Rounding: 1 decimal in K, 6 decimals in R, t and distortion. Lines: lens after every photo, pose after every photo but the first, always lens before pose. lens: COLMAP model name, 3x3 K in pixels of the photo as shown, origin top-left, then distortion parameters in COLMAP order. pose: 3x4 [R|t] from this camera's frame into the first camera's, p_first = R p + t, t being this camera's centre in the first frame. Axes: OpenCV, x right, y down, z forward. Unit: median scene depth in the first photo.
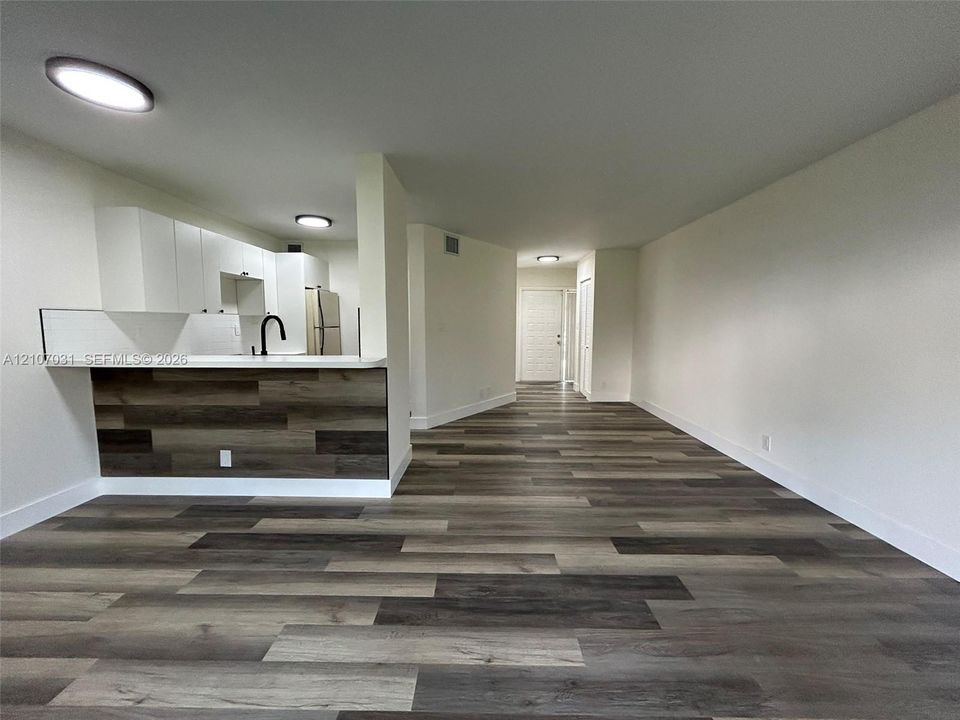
lens RADIAL K [[390.3, 0, 477.8], [0, 390.3, 359.4], [0, 0, 1]] dist [0.001628, 0.000166]
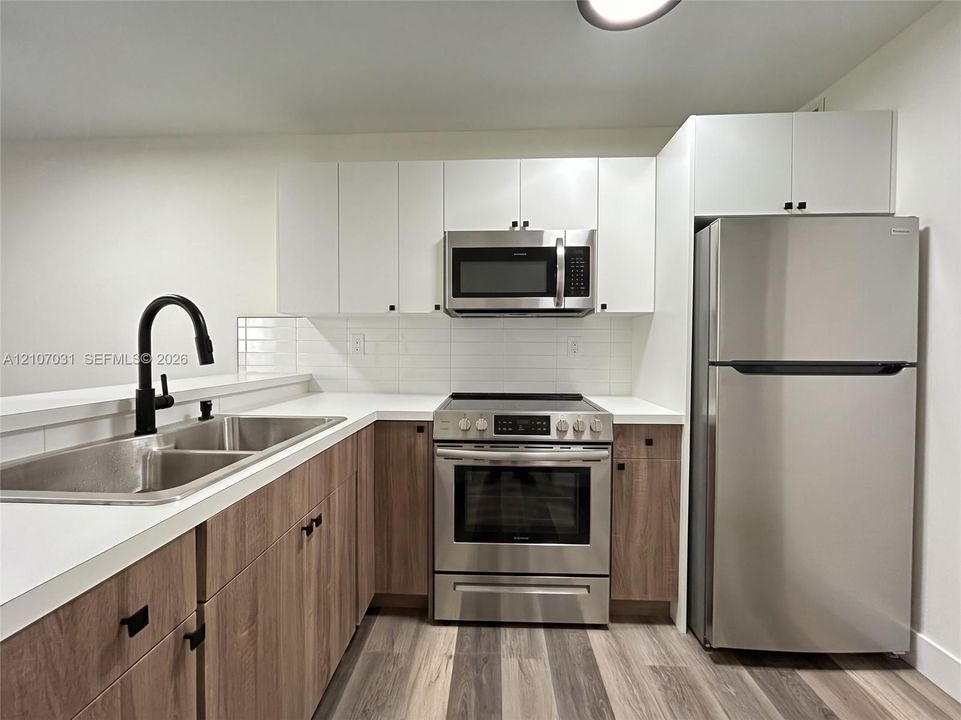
lens RADIAL K [[390.8, 0, 478.3], [0, 390.8, 359.4], [0, 0, 1]] dist [0.001628, 0.000166]
pose [[-0.021799, 0.038551, -0.999019, -0.176331], [-0.093542, 0.994794, 0.040429, -0.104426], [0.995377, 0.094331, -0.018079, 1.420698]]
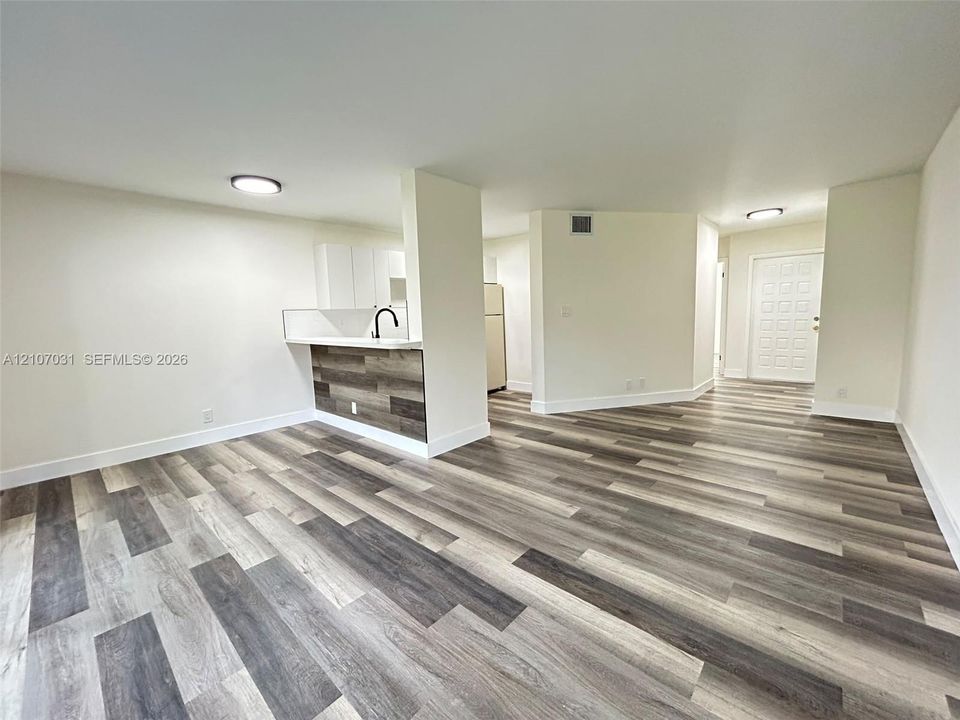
lens RADIAL K [[390.3, 0, 477.8], [0, 390.3, 359.4], [0, 0, 1]] dist [0.001628, 0.000166]
pose [[0.748140, 0.050479, -0.661618, 0.671479], [-0.026666, 0.998584, 0.046036, -0.008524], [0.663005, -0.016798, 0.748427, 0.216101]]
